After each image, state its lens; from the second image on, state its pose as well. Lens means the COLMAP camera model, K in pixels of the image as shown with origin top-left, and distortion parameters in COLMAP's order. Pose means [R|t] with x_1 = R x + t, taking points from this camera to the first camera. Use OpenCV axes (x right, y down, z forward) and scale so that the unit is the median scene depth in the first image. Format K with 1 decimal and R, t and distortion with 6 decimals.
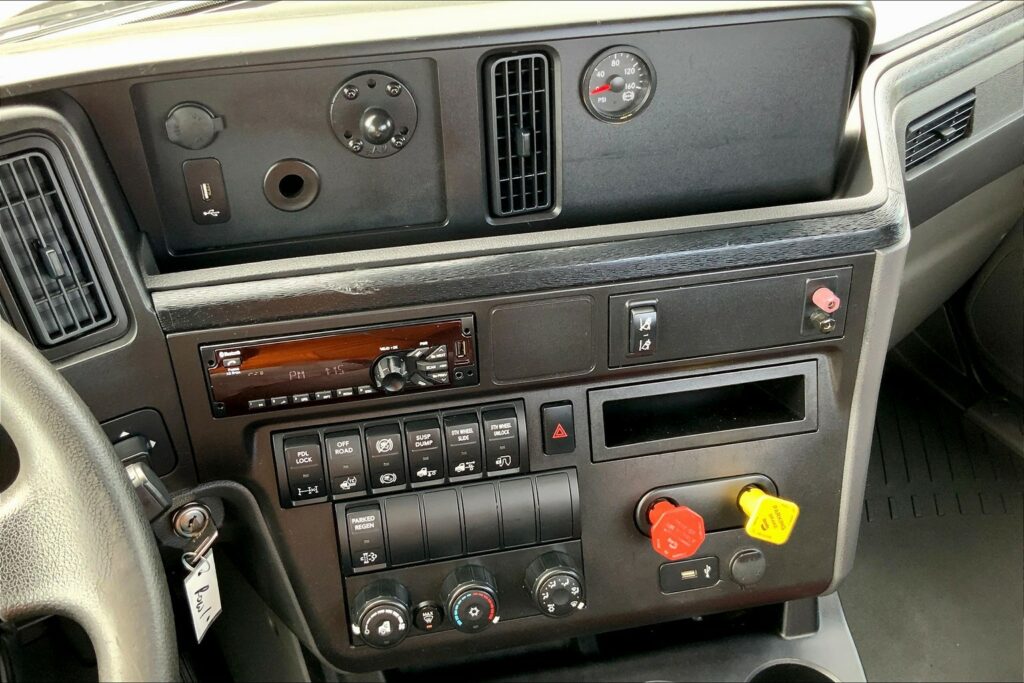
lens RADIAL K [[959.1, 0, 512.5], [0, 959.1, 342.9], [0, 0, 1]] dist [-0.007469, 0.000000]
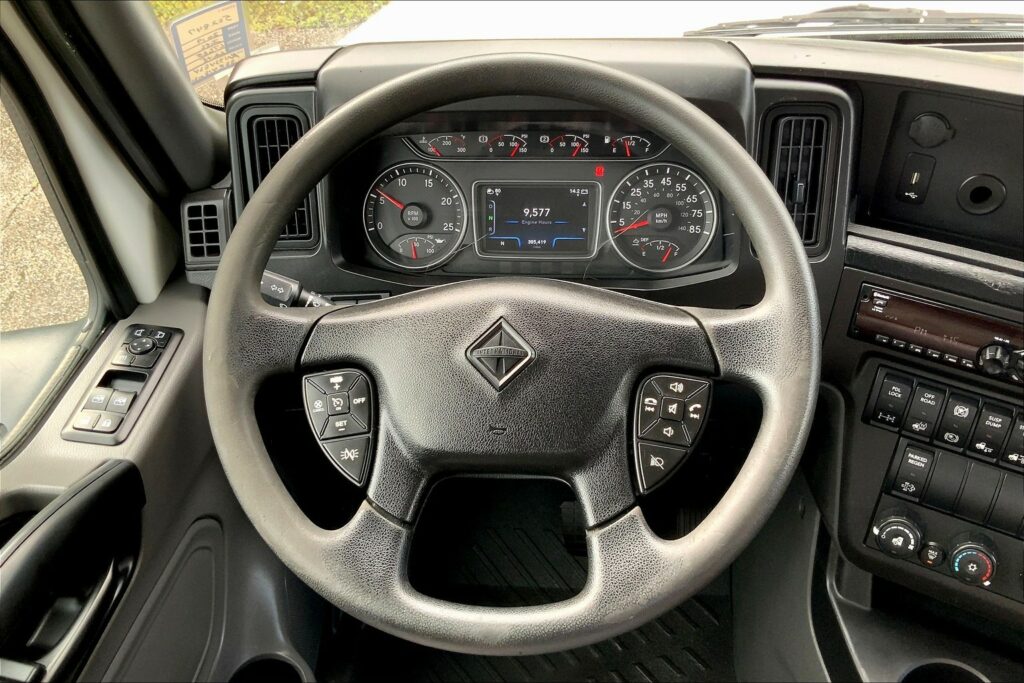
lens RADIAL K [[929.2, 0, 516.8], [0, 929.2, 340.1], [0, 0, 1]] dist [0.043556, -0.116220]
pose [[0.768065, 0.391442, -0.506803, 0.002071], [-0.385838, 0.914516, 0.121609, 0.098109], [0.511083, 0.102141, 0.853441, -0.351959]]
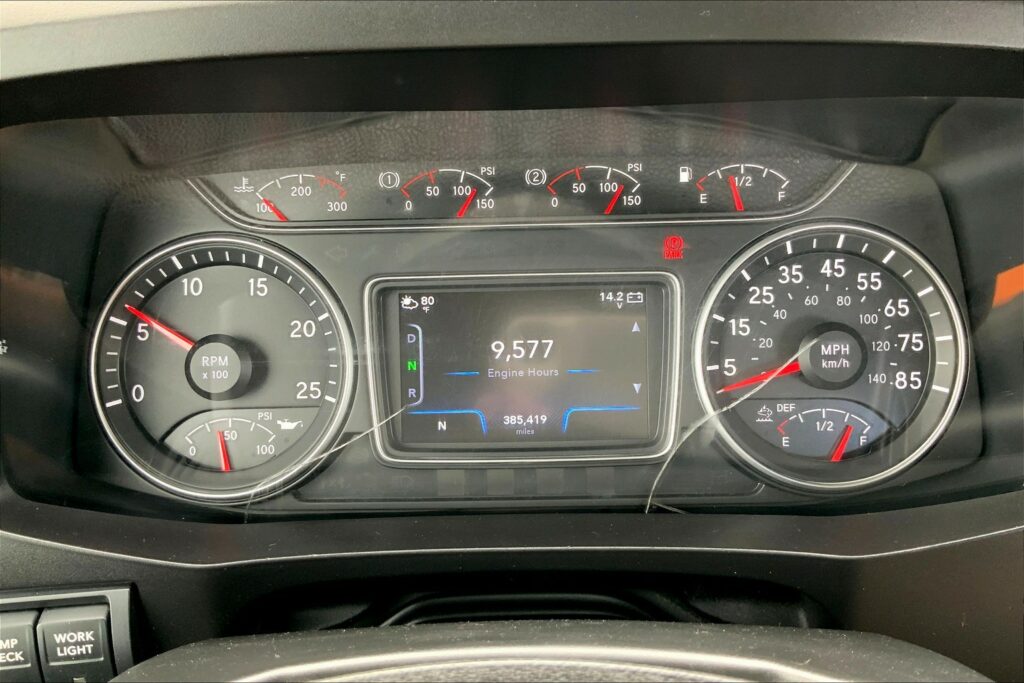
lens RADIAL K [[866.5, 0, 513.1], [0, 866.5, 337.2], [0, 0, 1]] dist [0.026253, -0.063509]
pose [[0.817660, 0.302132, -0.490048, -0.499435], [-0.358627, 0.933197, -0.023031, 0.088502], [0.450353, 0.194576, 0.871391, 0.359091]]
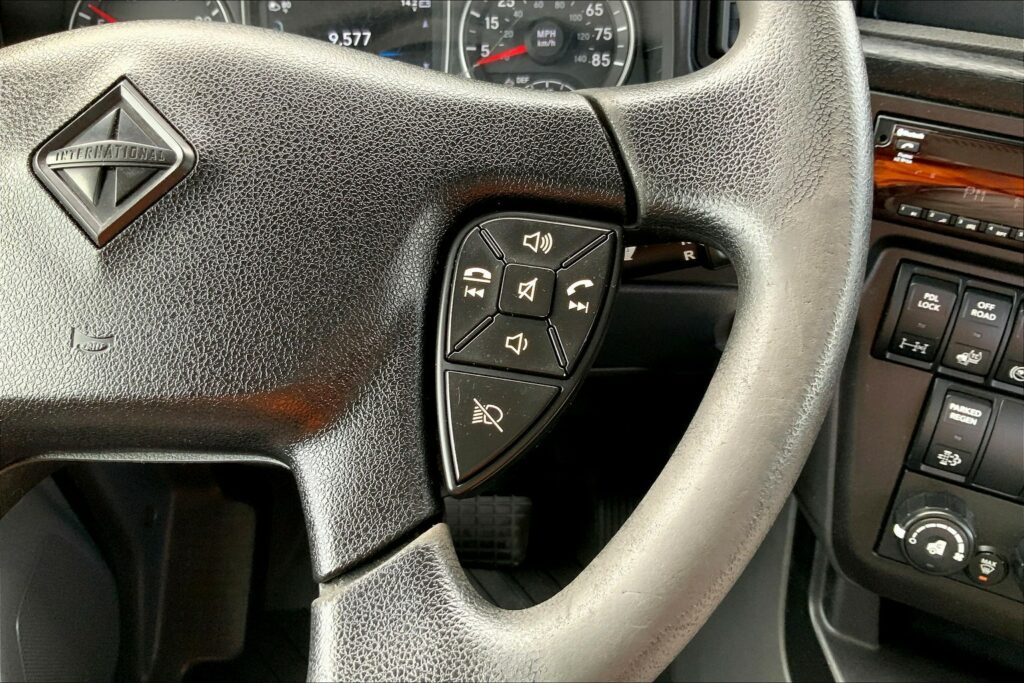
lens RADIAL K [[866.5, 0, 507.3], [0, 866.5, 351.6], [0, 0, 1]] dist [0.026253, -0.063509]
pose [[0.801199, 0.384268, -0.458714, -0.151782], [-0.372164, 0.920262, 0.120882, 0.197587], [0.468588, 0.073866, 0.880323, 0.207177]]
